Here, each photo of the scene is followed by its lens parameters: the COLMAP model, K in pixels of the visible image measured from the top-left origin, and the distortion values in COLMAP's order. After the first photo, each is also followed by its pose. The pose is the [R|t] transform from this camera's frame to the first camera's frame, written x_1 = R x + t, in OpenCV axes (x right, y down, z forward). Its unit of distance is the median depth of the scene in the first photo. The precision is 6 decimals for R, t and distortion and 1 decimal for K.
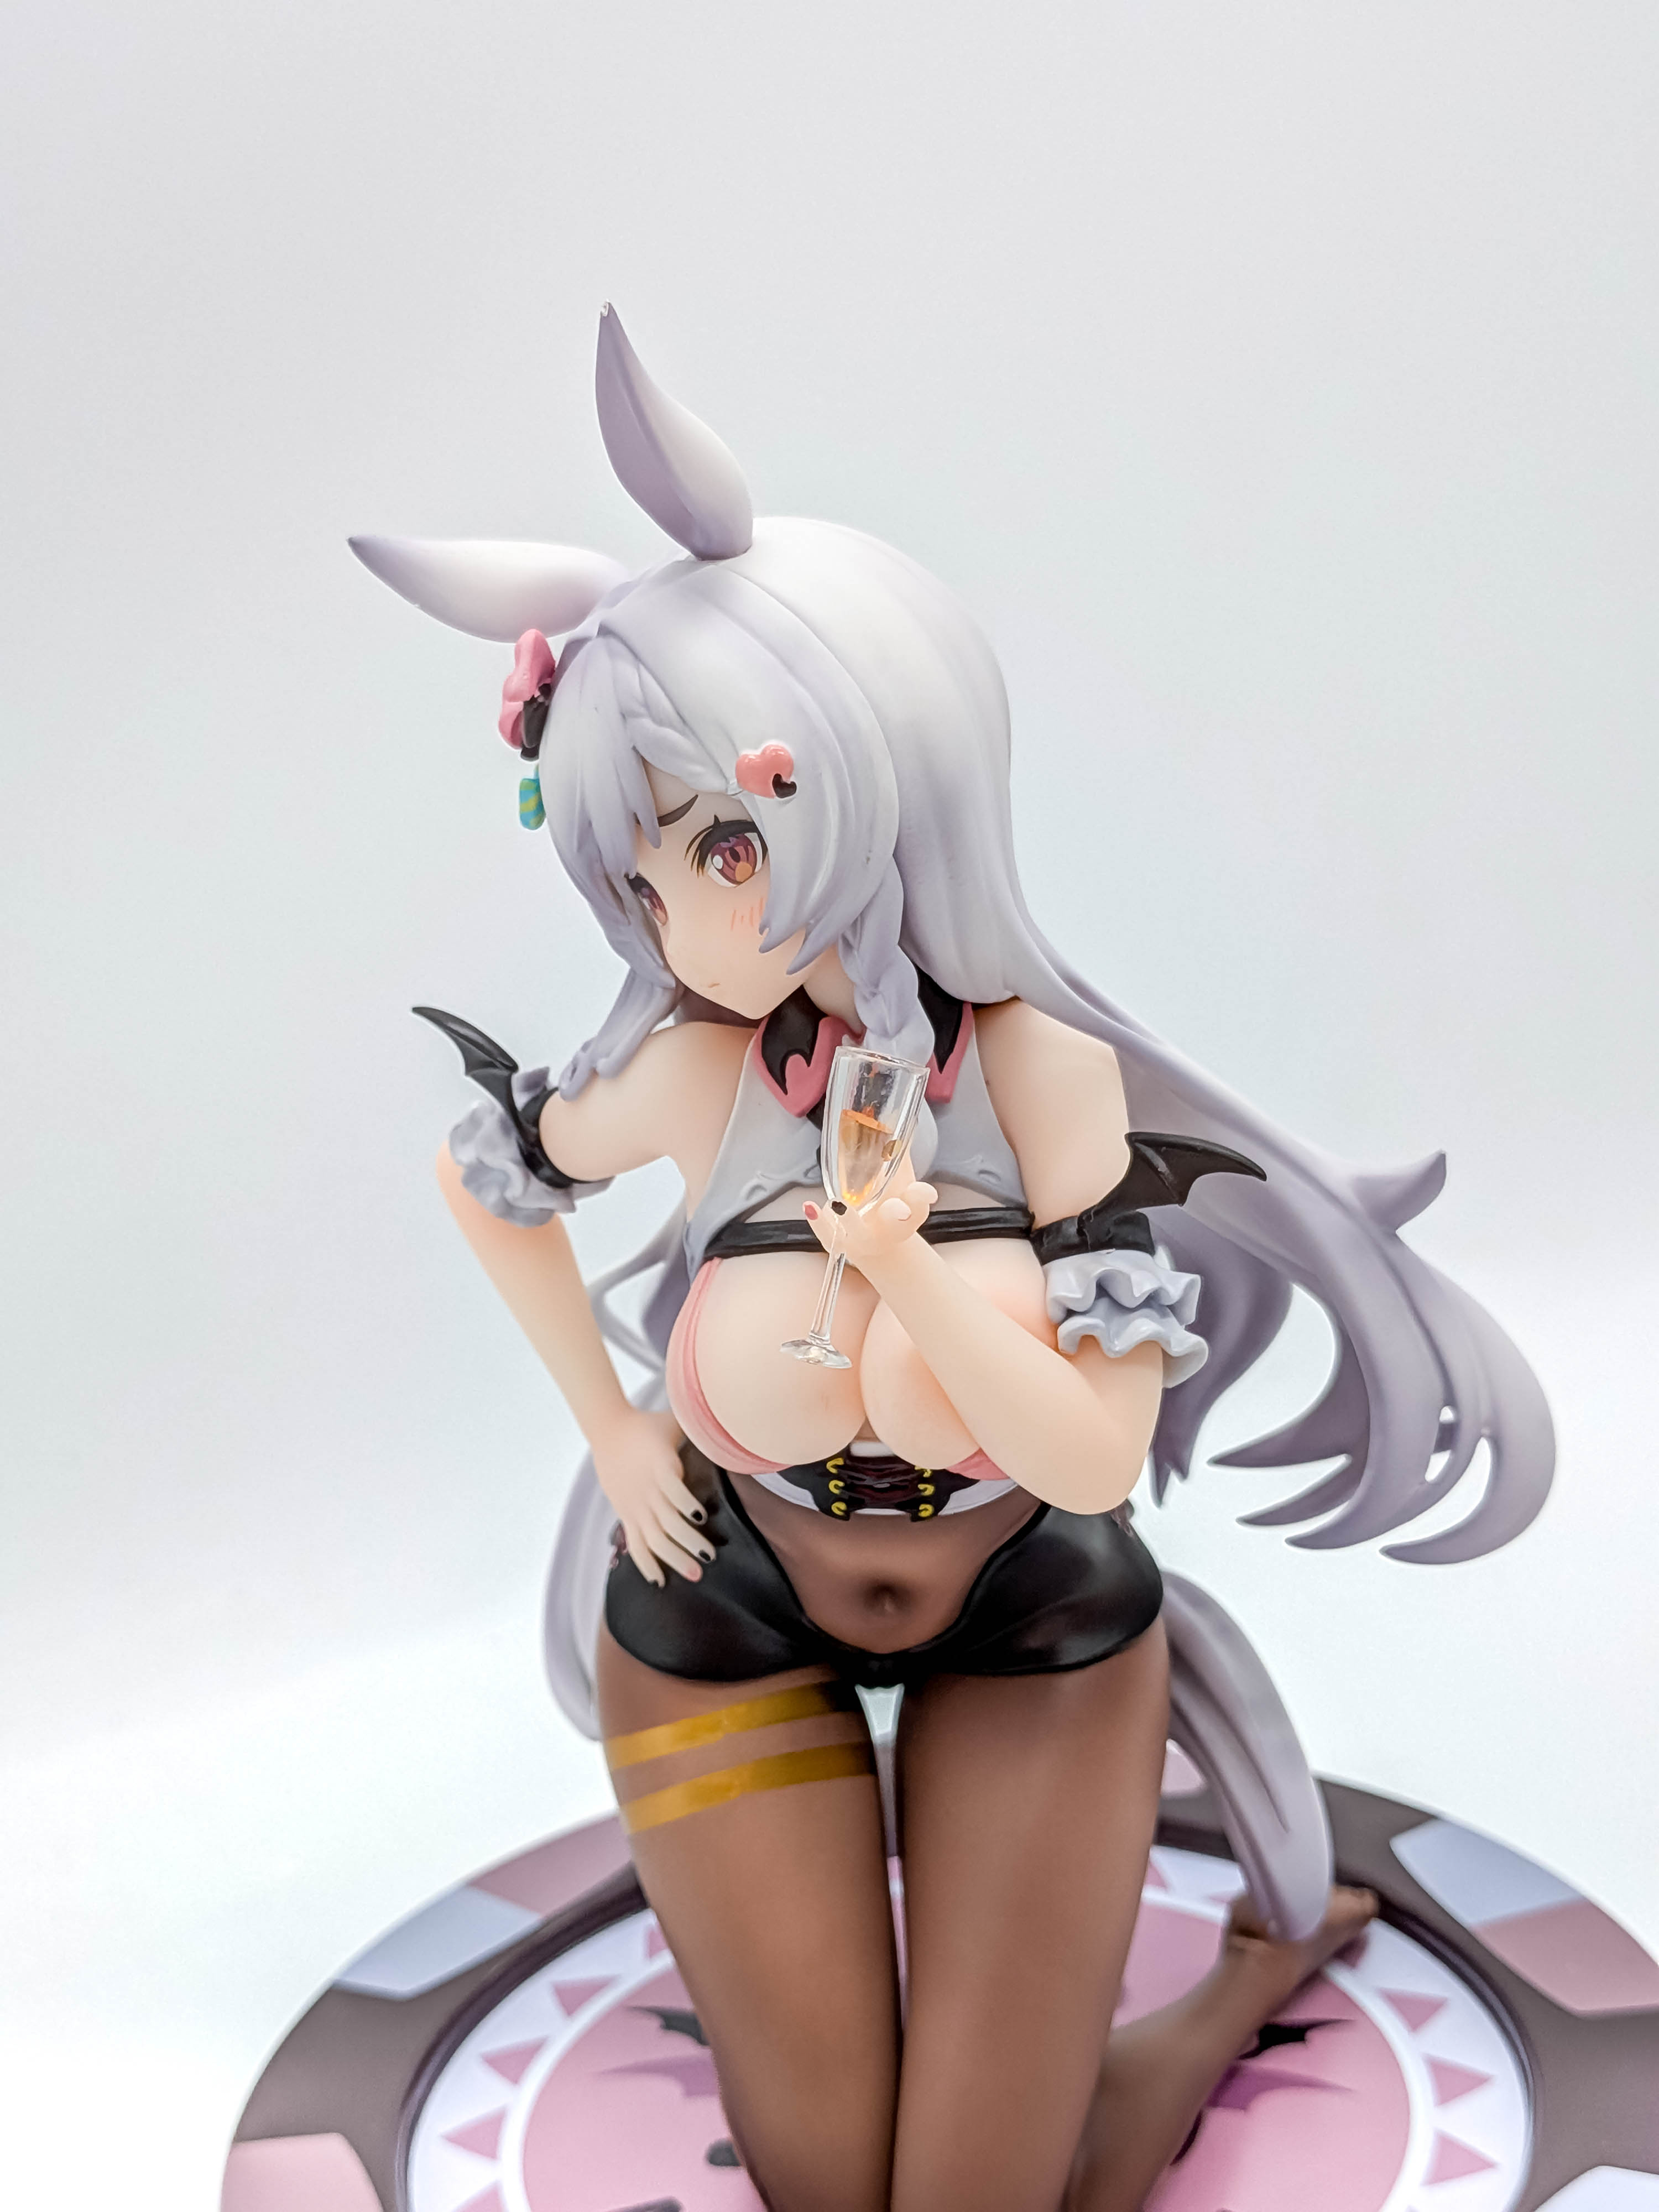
lens RADIAL K [[3311.6, 0, 744.7], [0, 3311.6, 1061.4], [0, 0, 1]] dist [0.083173, 0.000000]
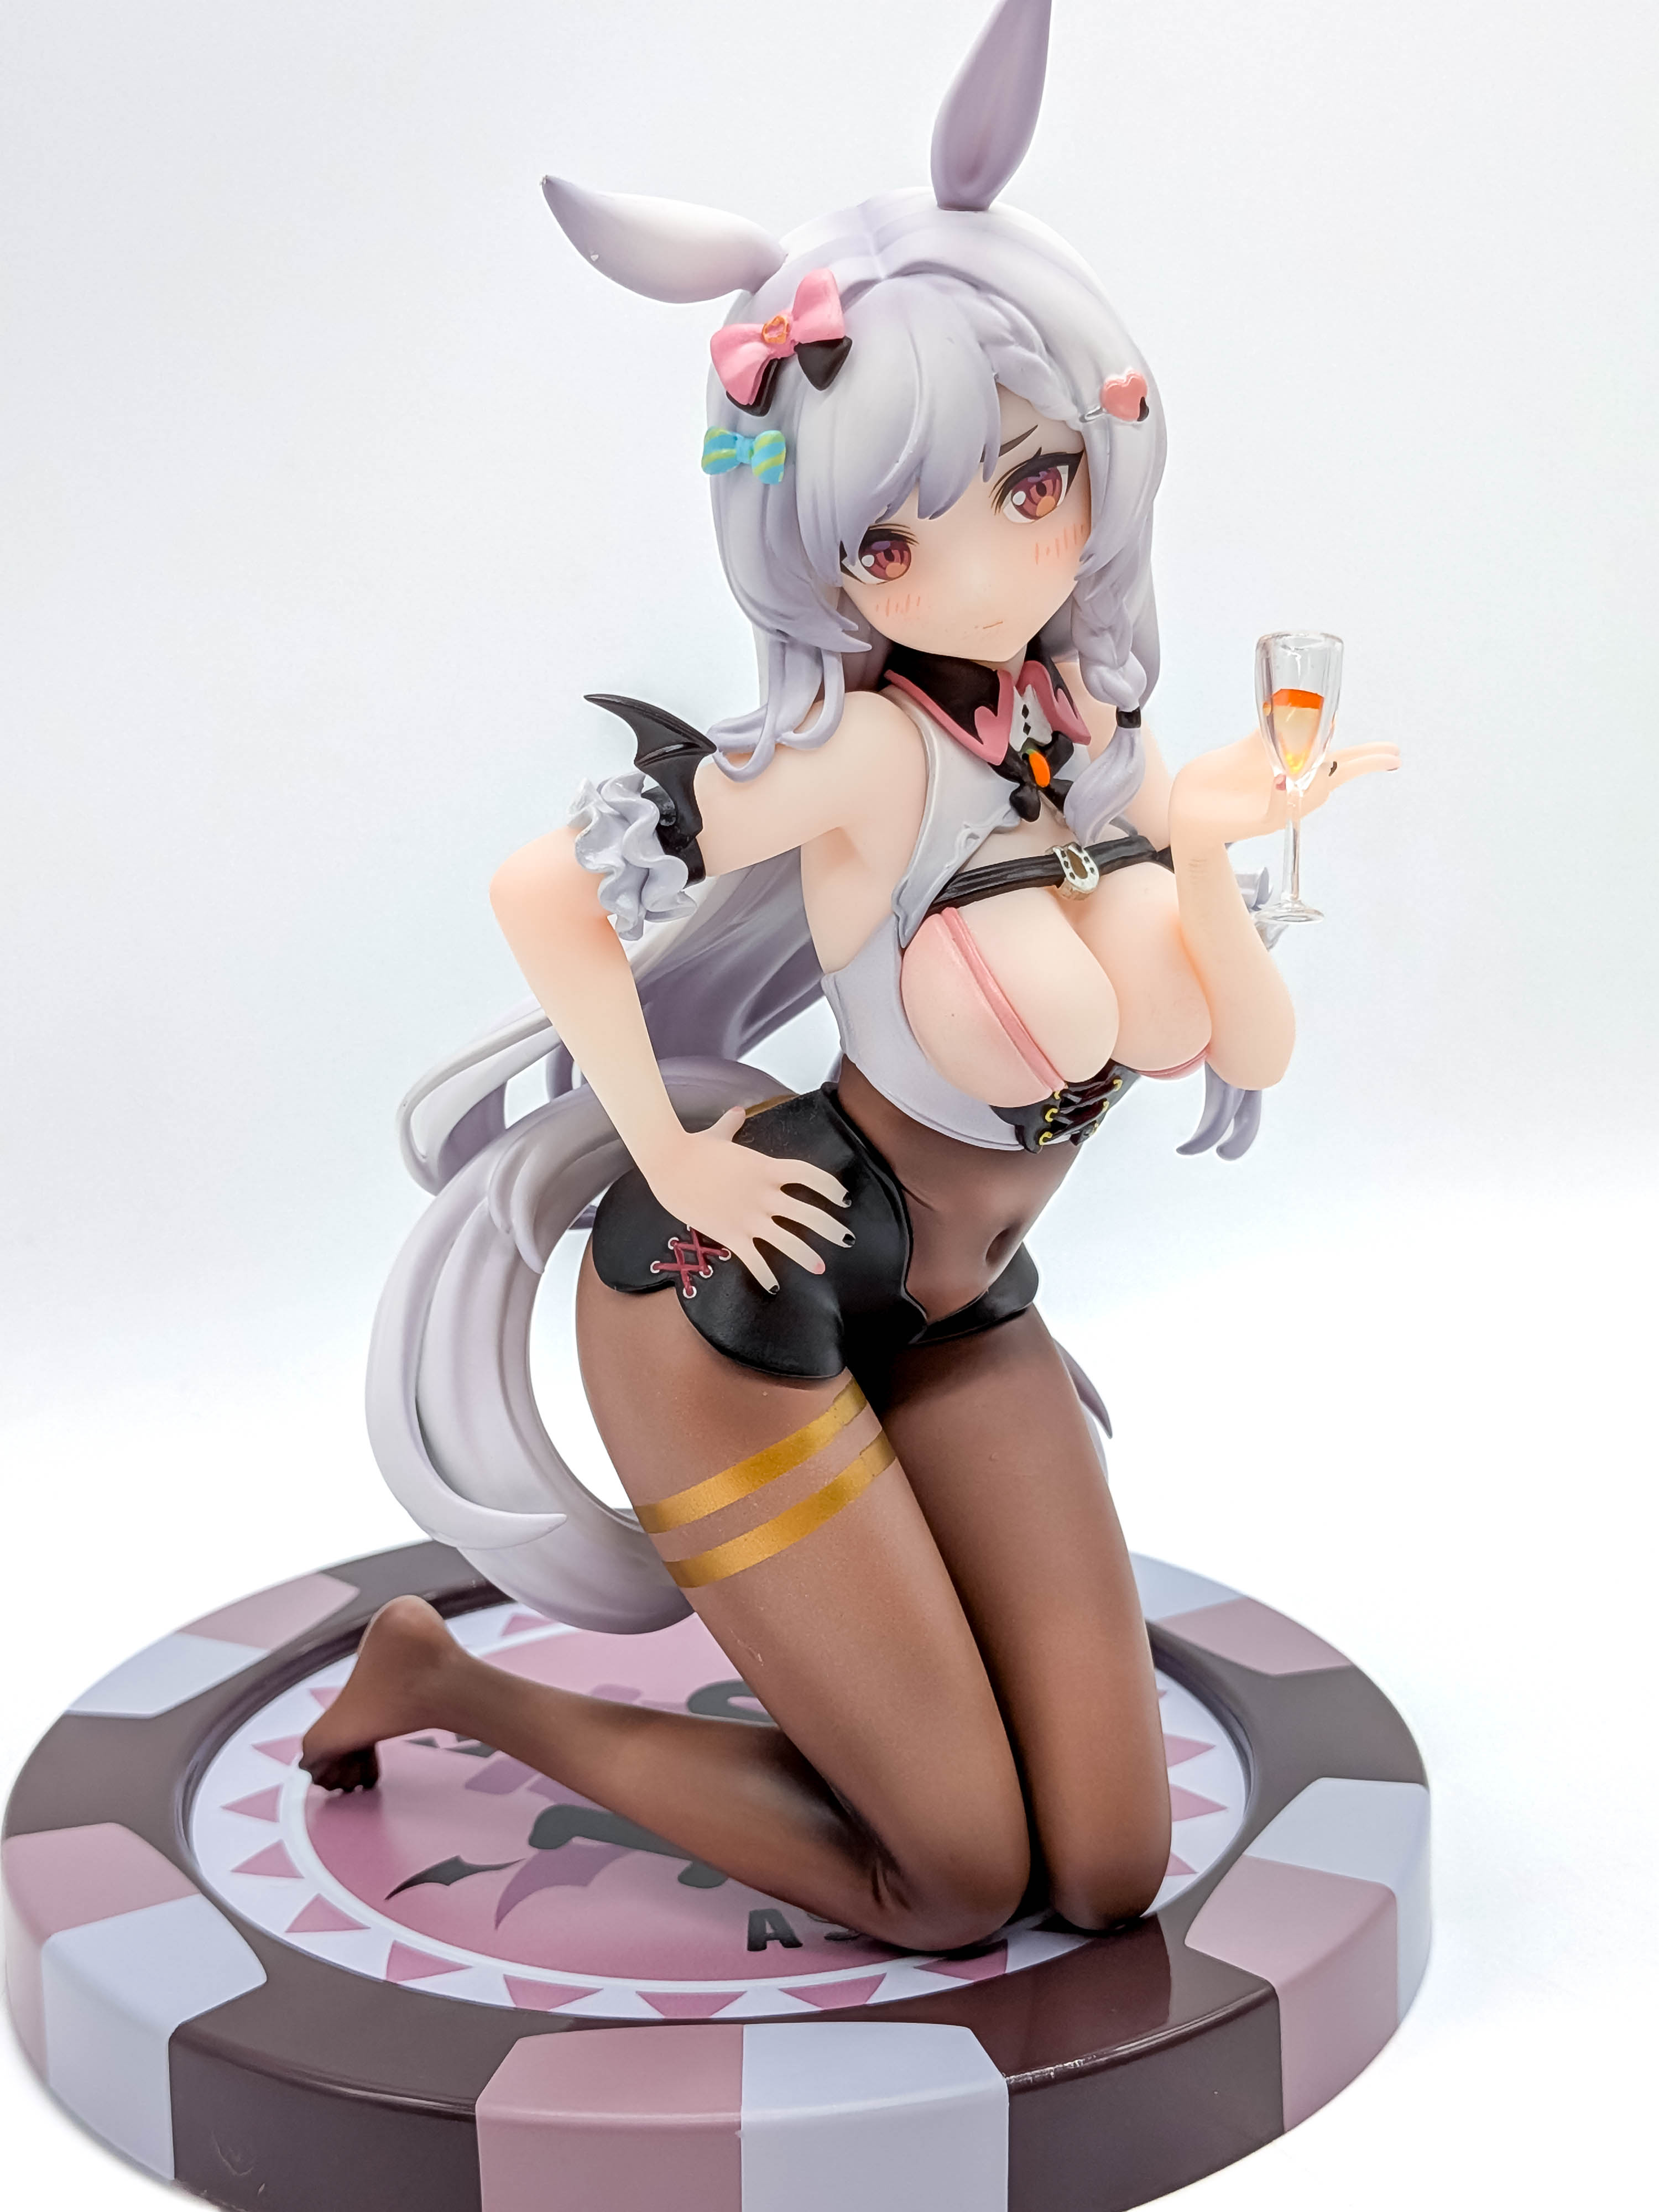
lens RADIAL K [[3311.6, 0, 795.5], [0, 3311.6, 1080.9], [0, 0, 1]] dist [0.083173, 0.000000]
pose [[0.613187, -0.094038, 0.784320, -0.878413], [0.157366, 0.987529, -0.004628, 0.113569], [-0.774104, 0.126263, 0.620339, 0.422070]]
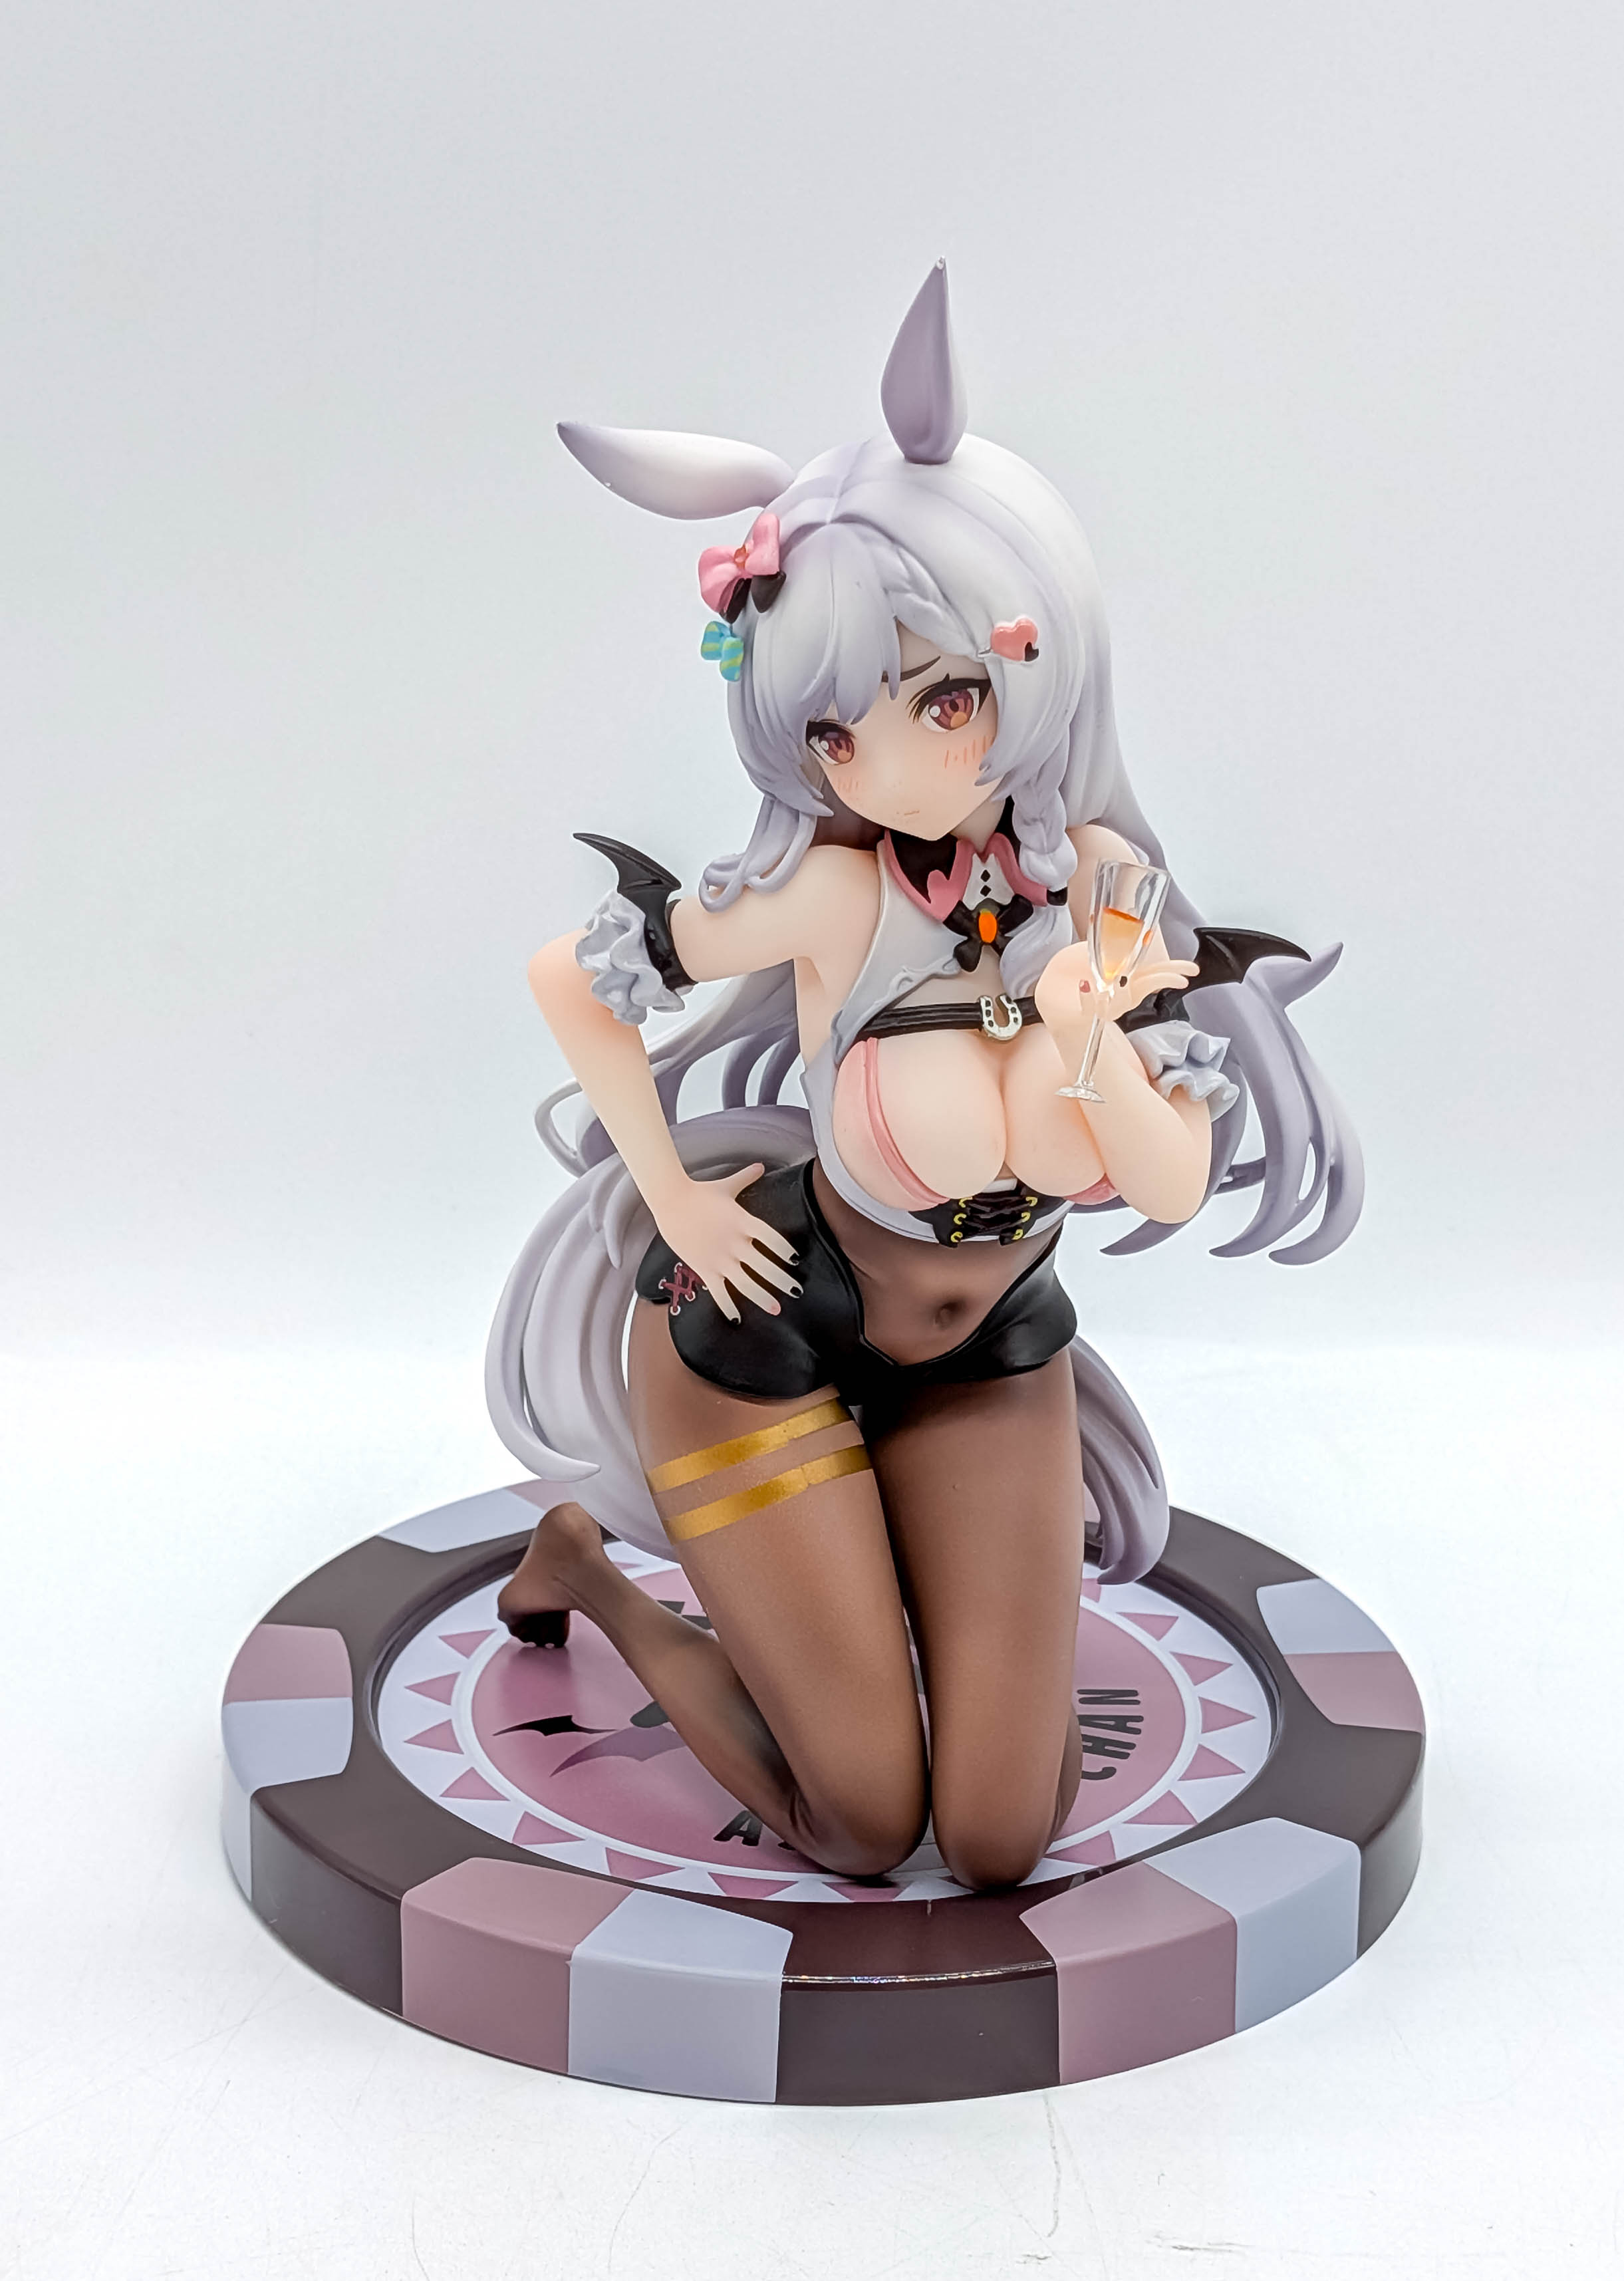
lens RADIAL K [[3930.9, 0, 812.3], [0, 3930.9, 1300.2], [0, 0, 1]] dist [0.099515, 0.000000]
pose [[0.882024, -0.056777, 0.467772, -0.742229], [0.016528, 0.995831, 0.089706, 0.025953], [-0.470915, -0.071391, 0.879285, -0.289462]]
